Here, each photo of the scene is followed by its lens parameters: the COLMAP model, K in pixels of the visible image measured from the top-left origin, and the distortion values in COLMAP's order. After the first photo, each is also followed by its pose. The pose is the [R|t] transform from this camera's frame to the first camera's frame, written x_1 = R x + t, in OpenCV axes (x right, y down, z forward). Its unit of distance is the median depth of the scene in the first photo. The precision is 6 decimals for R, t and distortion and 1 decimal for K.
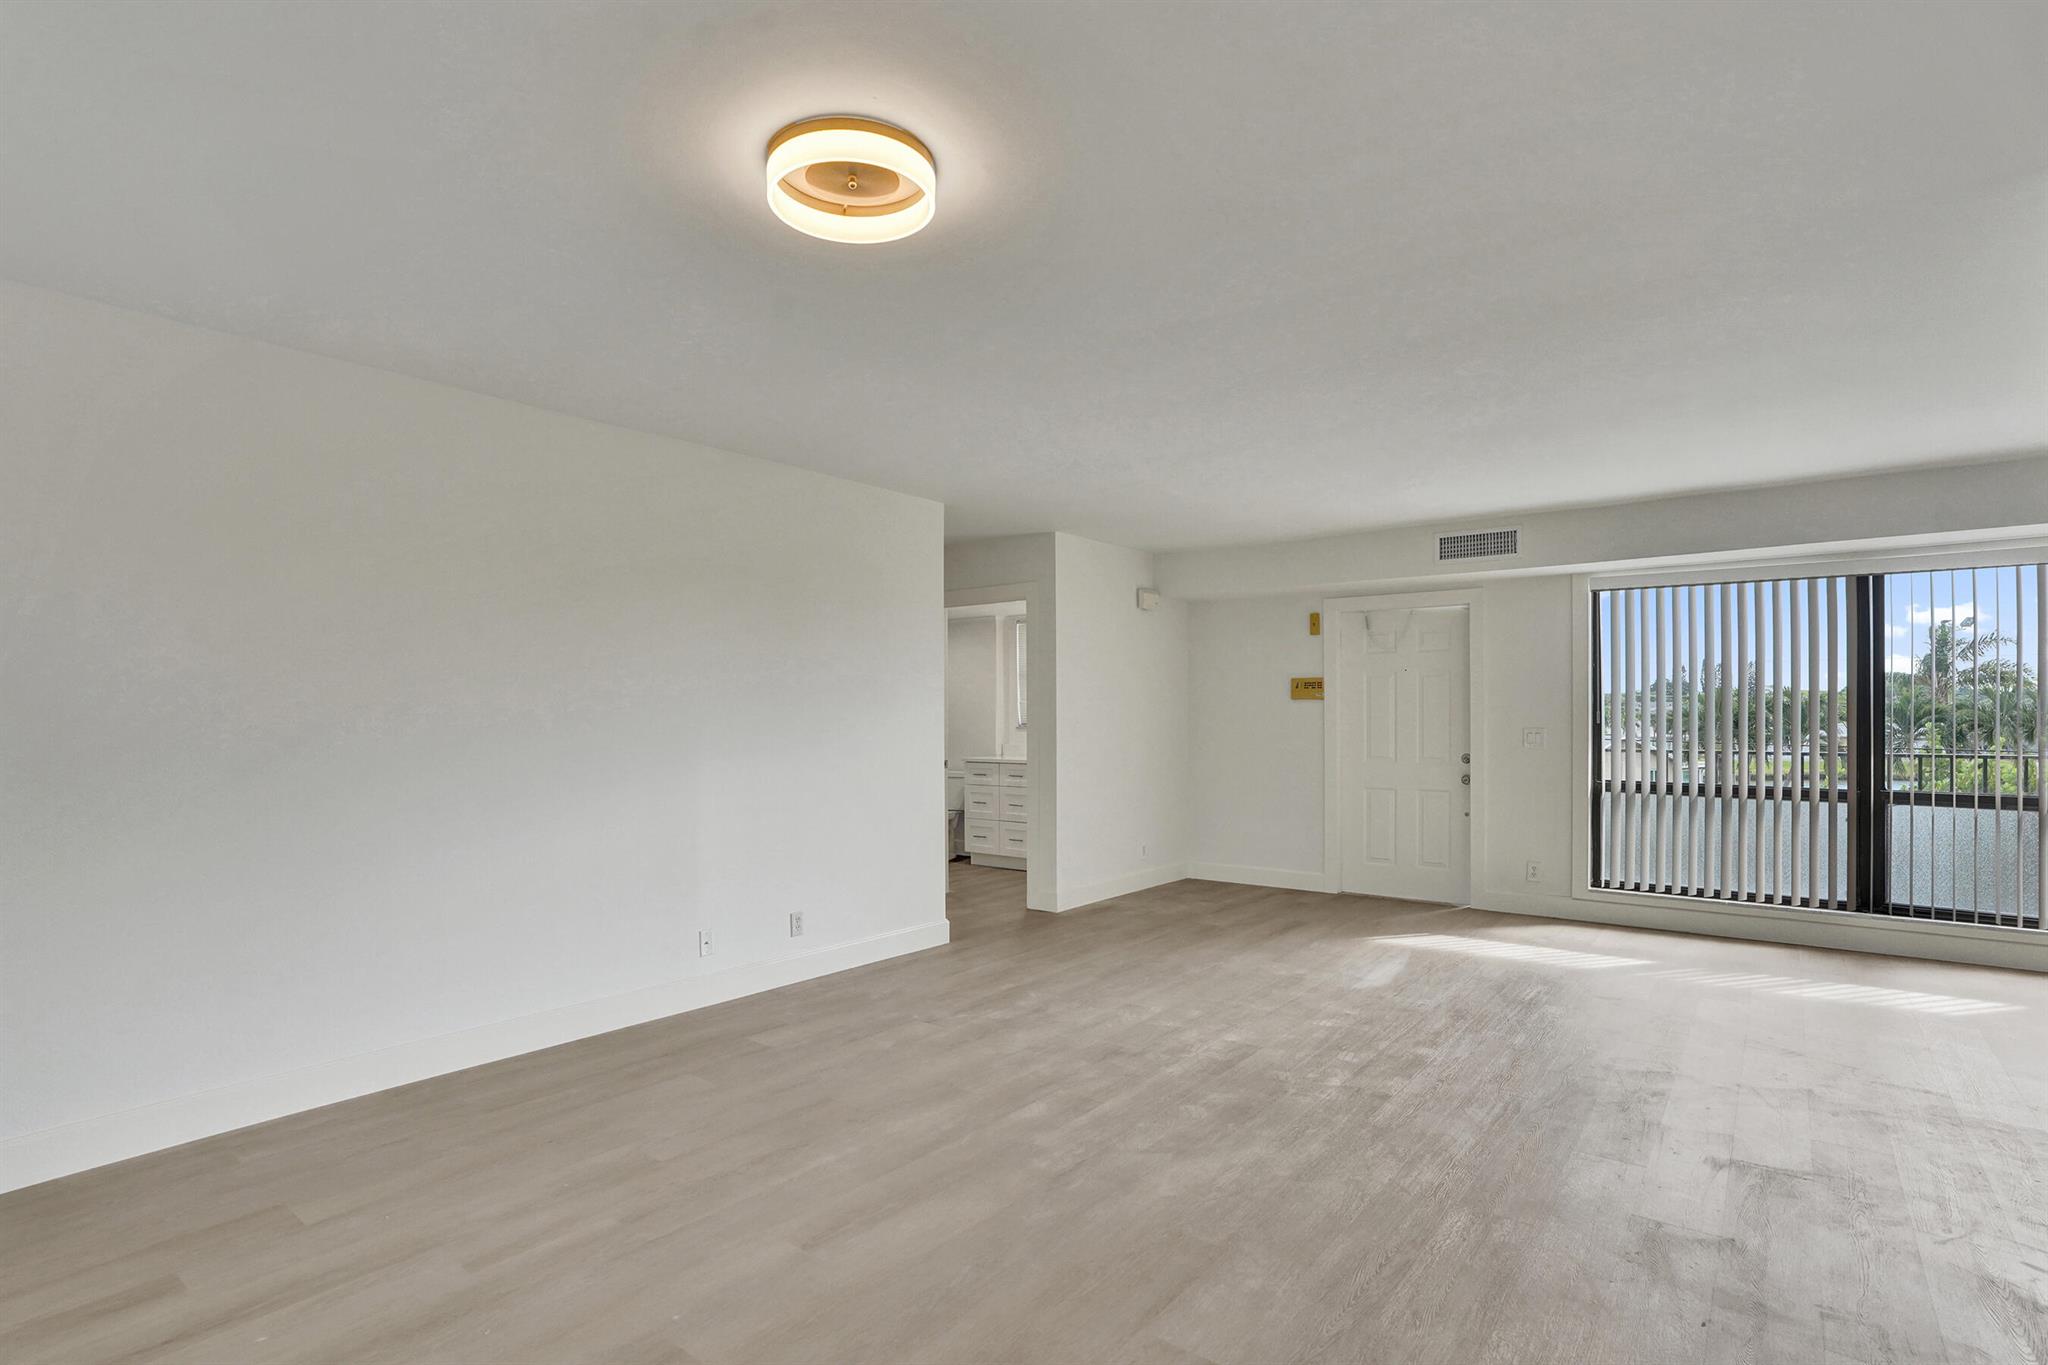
lens RADIAL K [[1004.2, 0, 1020.3], [0, 1004.2, 725.4], [0, 0, 1]] dist [-0.001997, -0.000201]
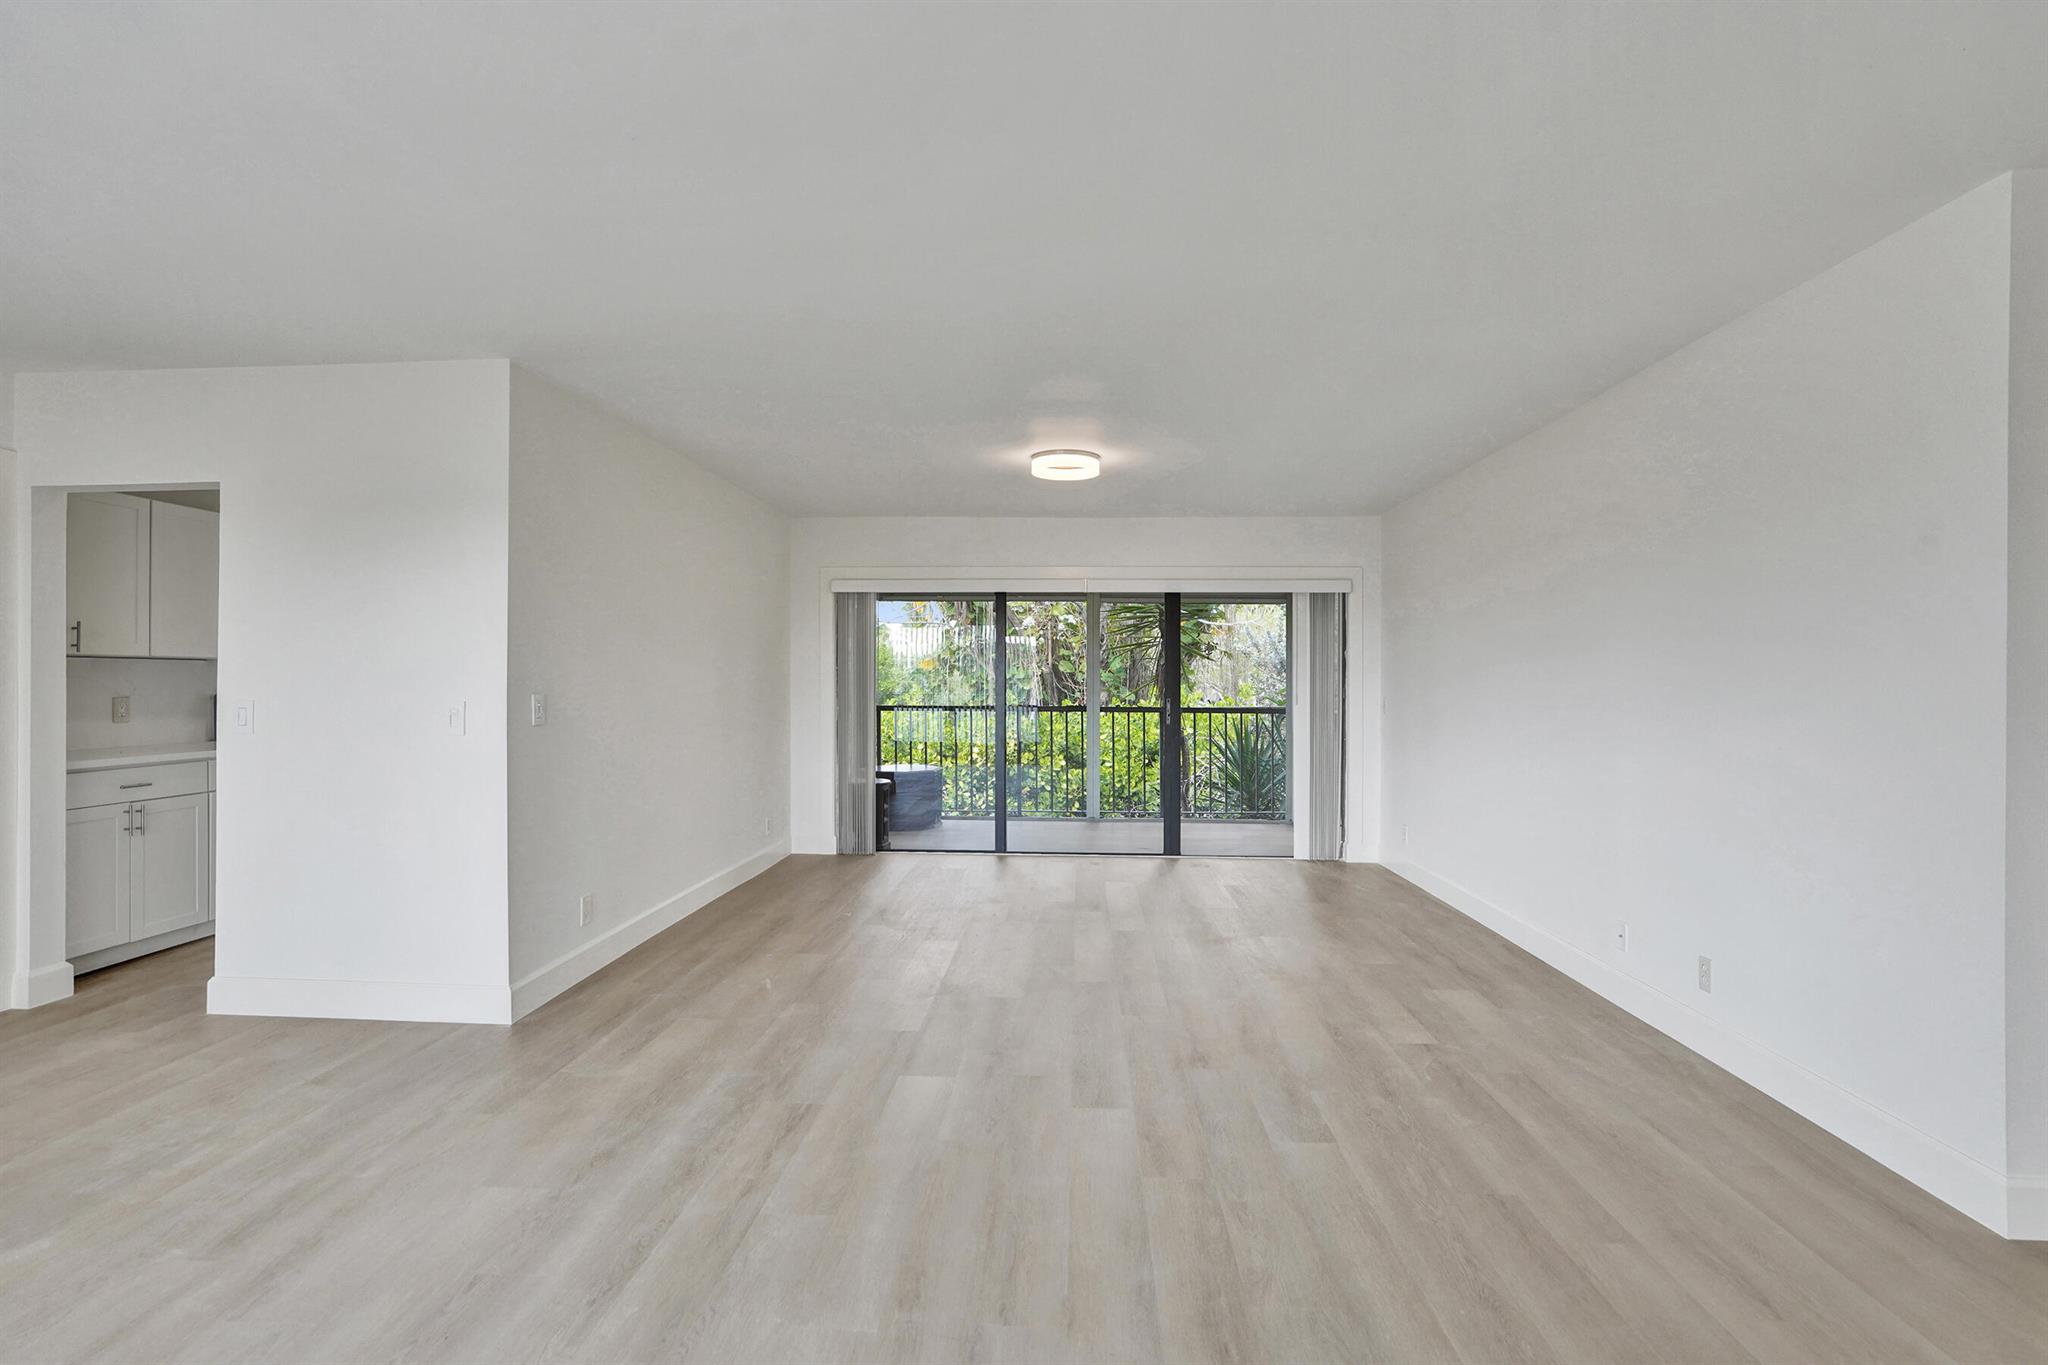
lens RADIAL K [[962.6, 0, 1025.3], [0, 962.6, 677.5], [0, 0, 1]] dist [-0.044806, 0.026538]
pose [[-0.825442, -0.005821, -0.564458, 0.456084], [-0.003737, 0.999981, -0.004848, -0.005711], [0.564475, -0.001893, -0.825448, 1.050306]]
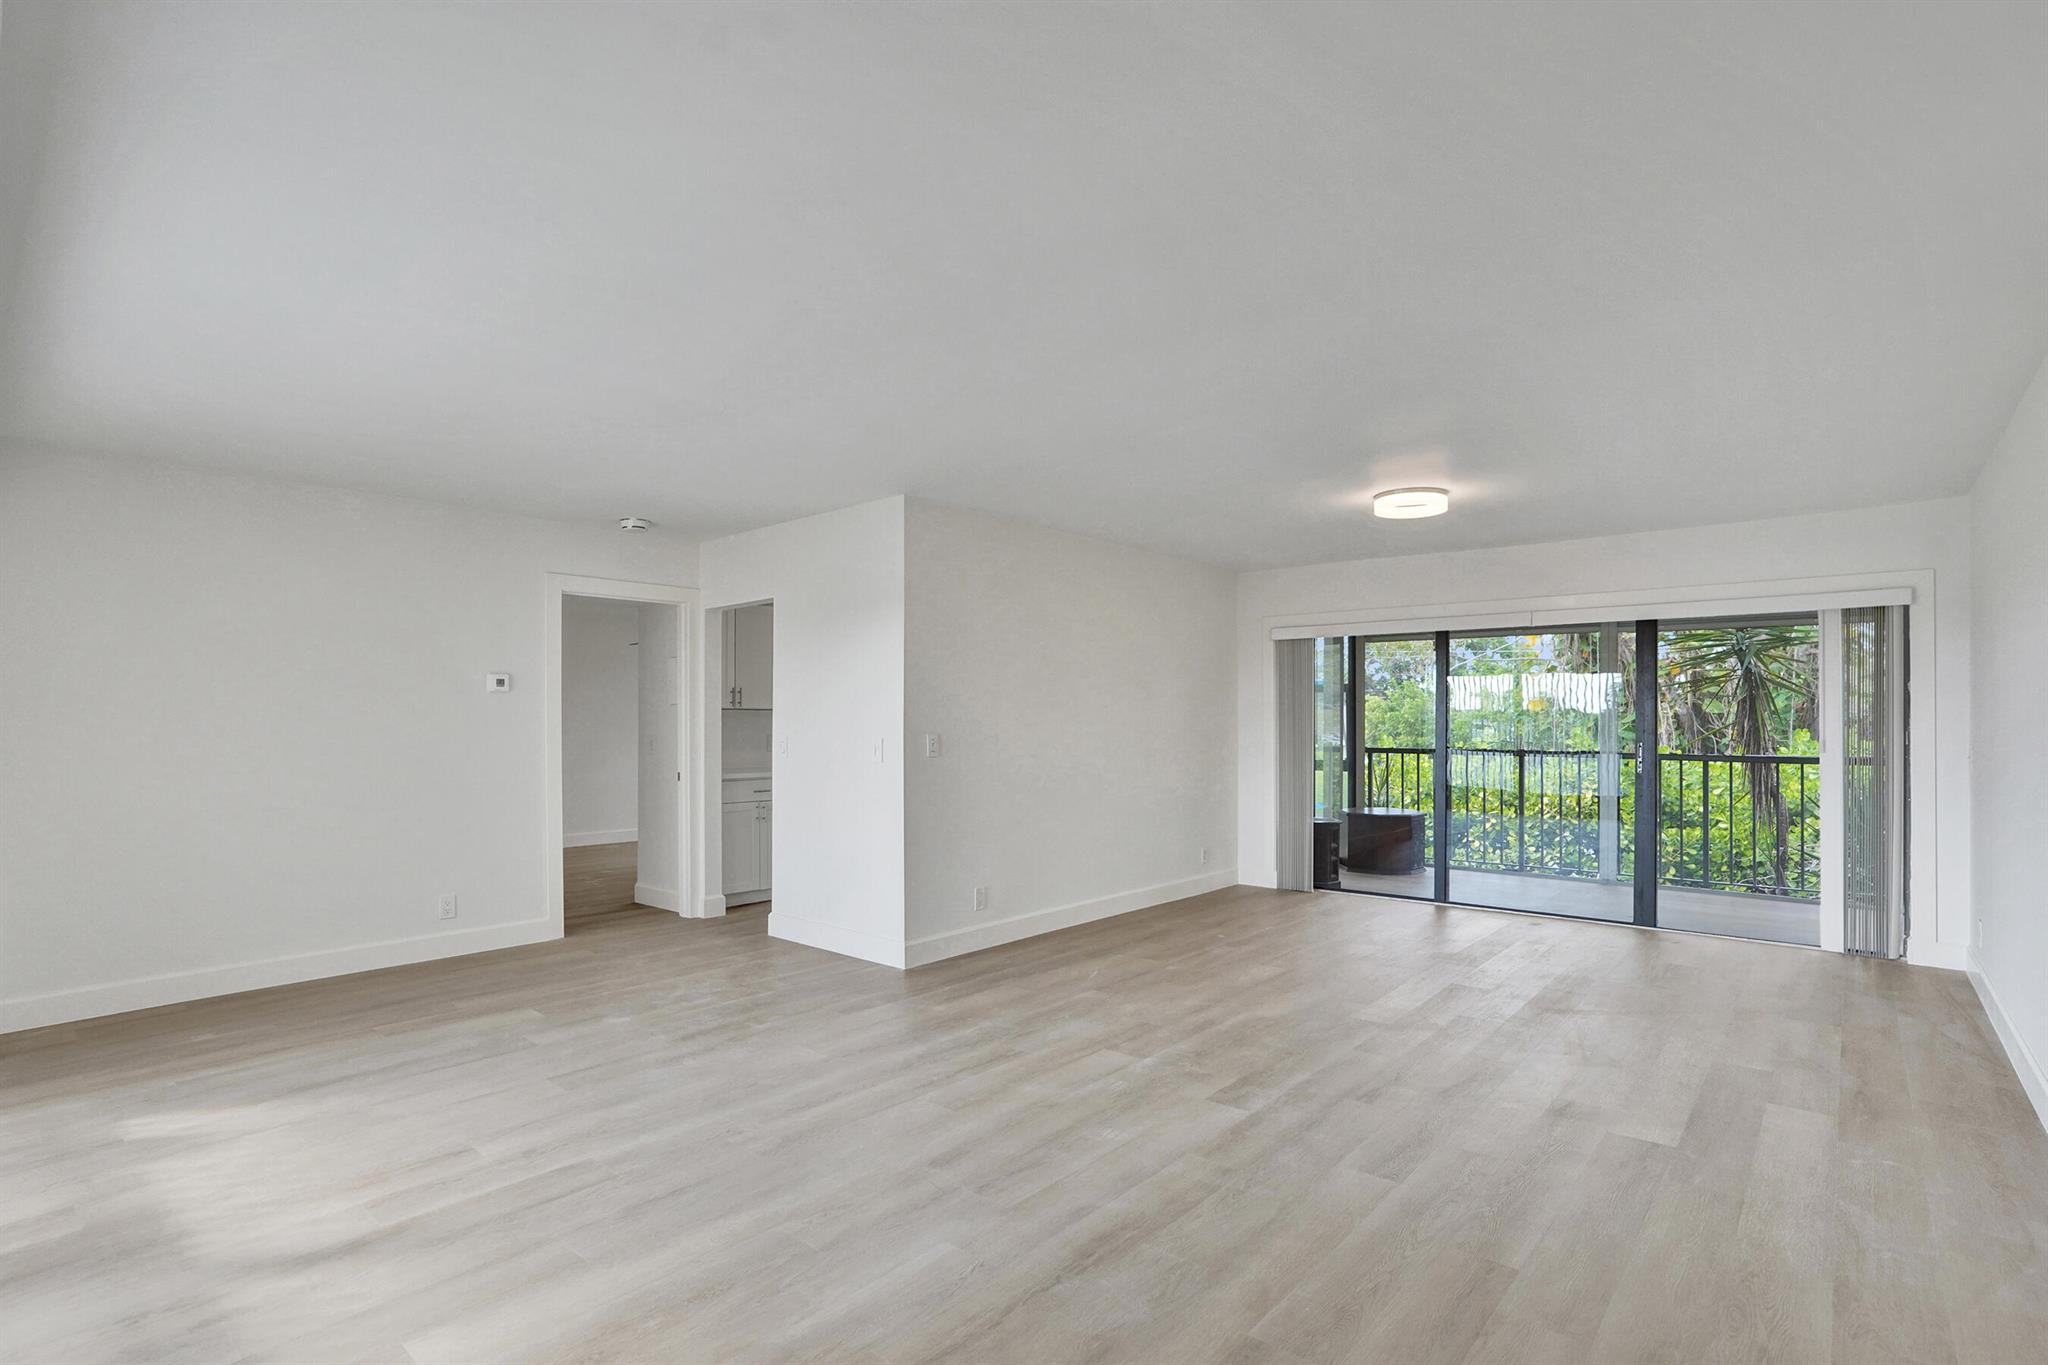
lens RADIAL K [[975.6, 0, 1023.5], [0, 975.6, 728.1], [0, 0, 1]] dist [-0.026989, 0.000934]
pose [[-0.998650, -0.001343, 0.051934, 0.235110], [-0.001147, 0.999992, 0.003805, -0.005336], [-0.051939, 0.003741, -0.998643, 1.227044]]
